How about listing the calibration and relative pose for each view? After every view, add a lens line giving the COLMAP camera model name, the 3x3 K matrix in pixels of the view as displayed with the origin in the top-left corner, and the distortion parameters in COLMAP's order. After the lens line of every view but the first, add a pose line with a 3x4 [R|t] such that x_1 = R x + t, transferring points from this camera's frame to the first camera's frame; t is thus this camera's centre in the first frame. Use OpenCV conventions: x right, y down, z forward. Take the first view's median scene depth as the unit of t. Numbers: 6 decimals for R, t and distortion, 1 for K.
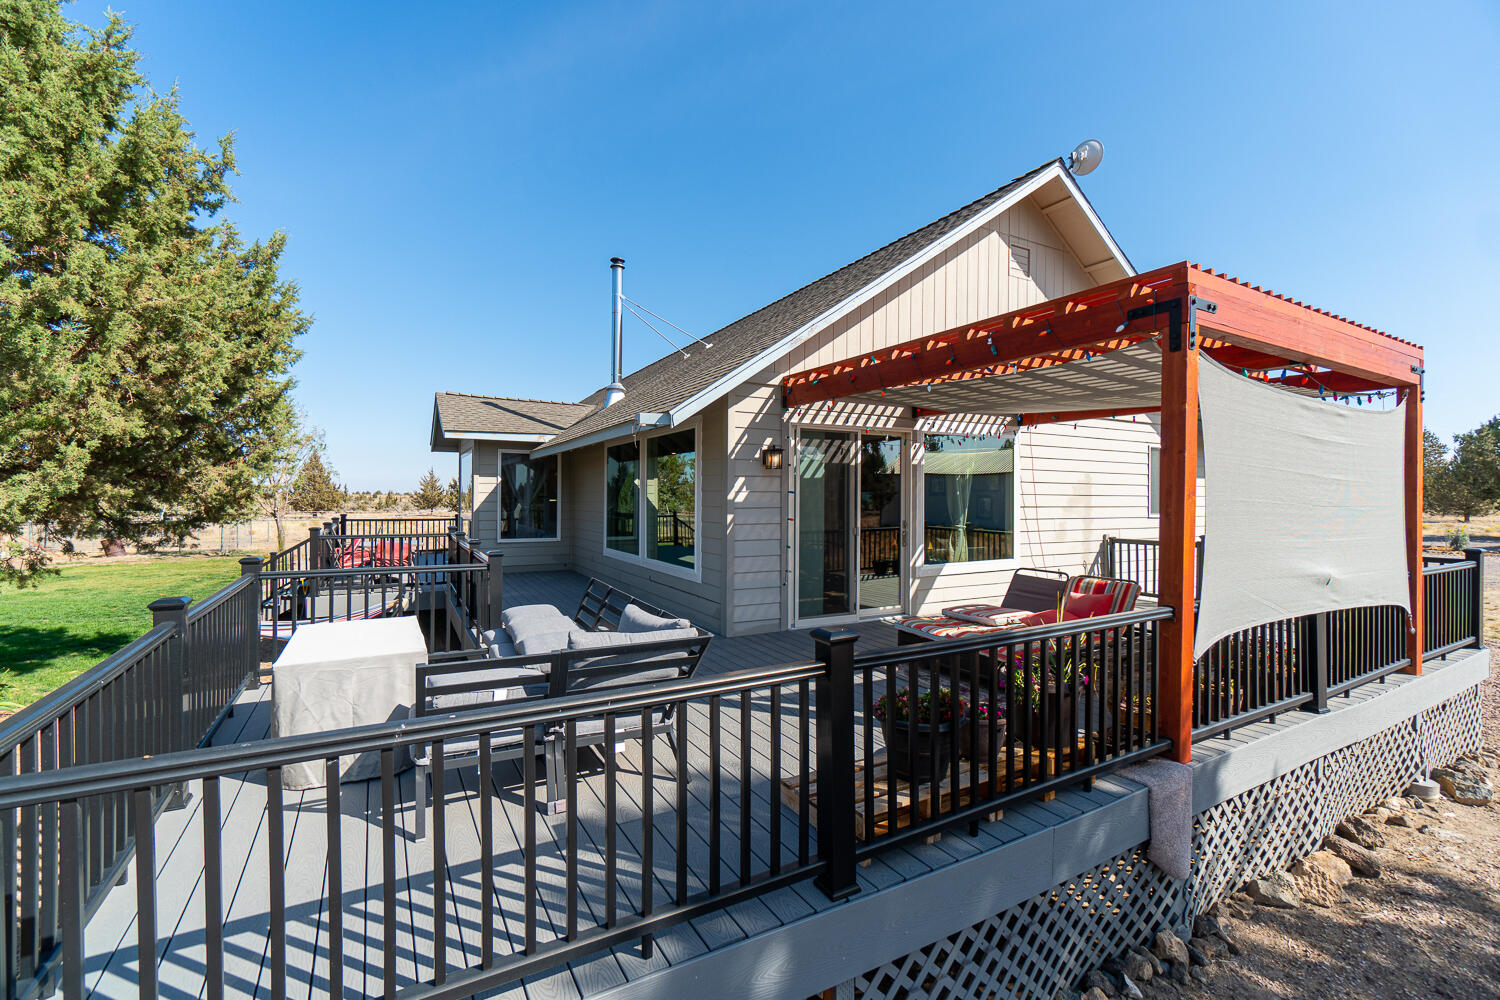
lens RADIAL K [[639.8, 0, 742.4], [0, 639.8, 503.0], [0, 0, 1]] dist [0.000506, 0.000545]
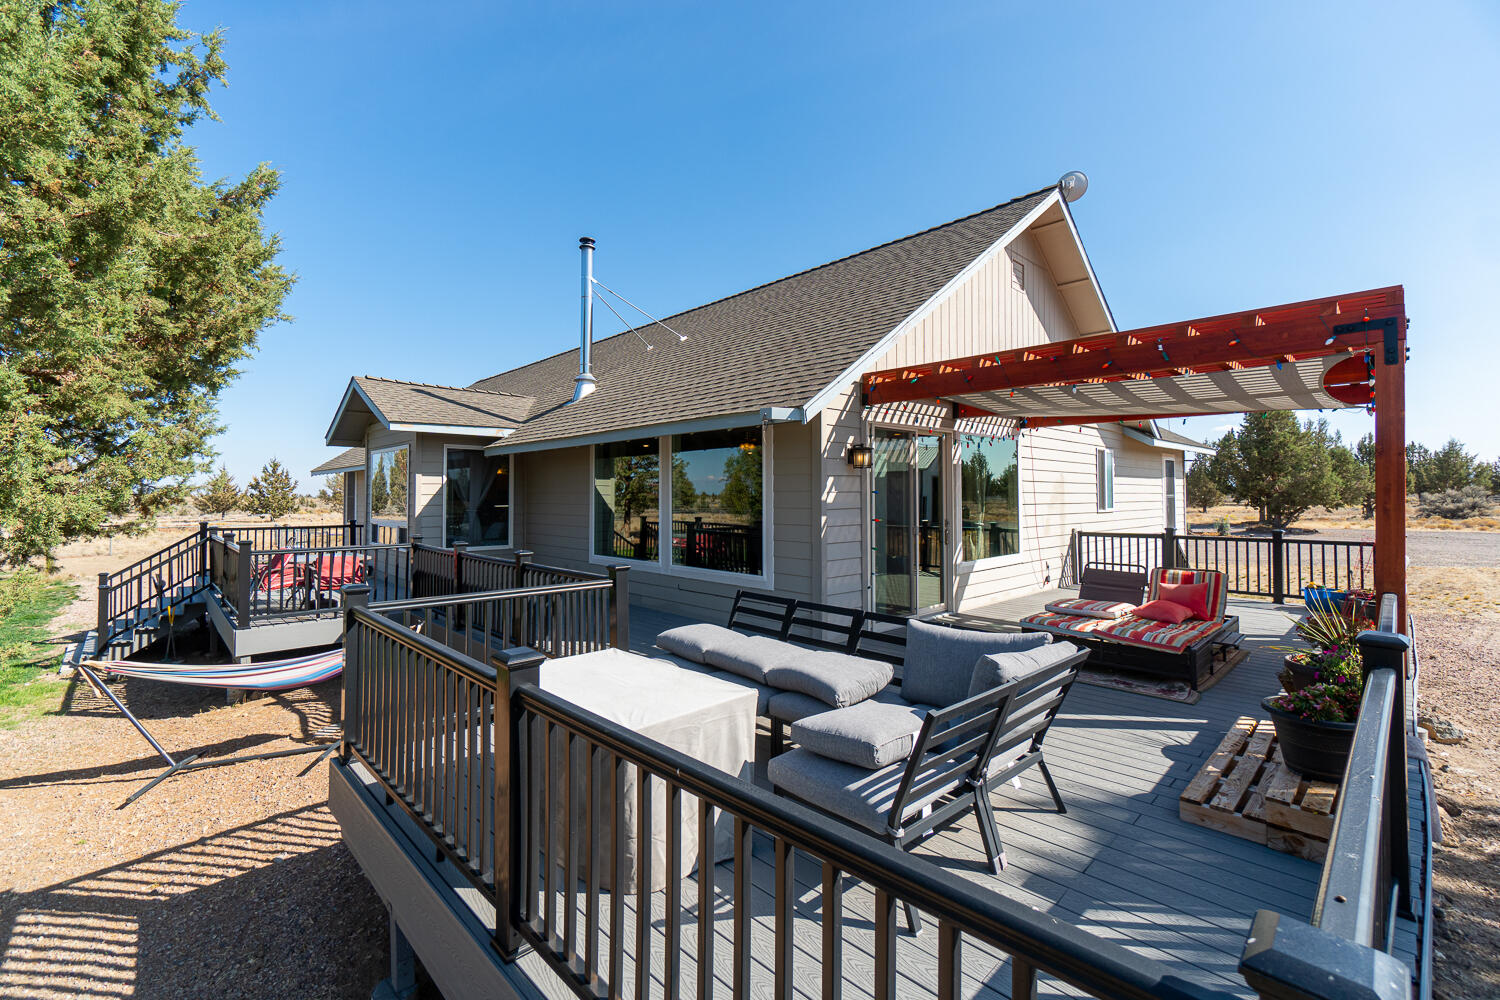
lens RADIAL K [[639.8, 0, 750.2], [0, 639.8, 488.2], [0, 0, 1]] dist [0.000506, 0.000545]
pose [[0.968212, -0.004716, 0.250086, -0.302353], [0.010097, 0.999744, -0.020240, -0.004516], [-0.249927, 0.022122, 0.968012, 0.090321]]
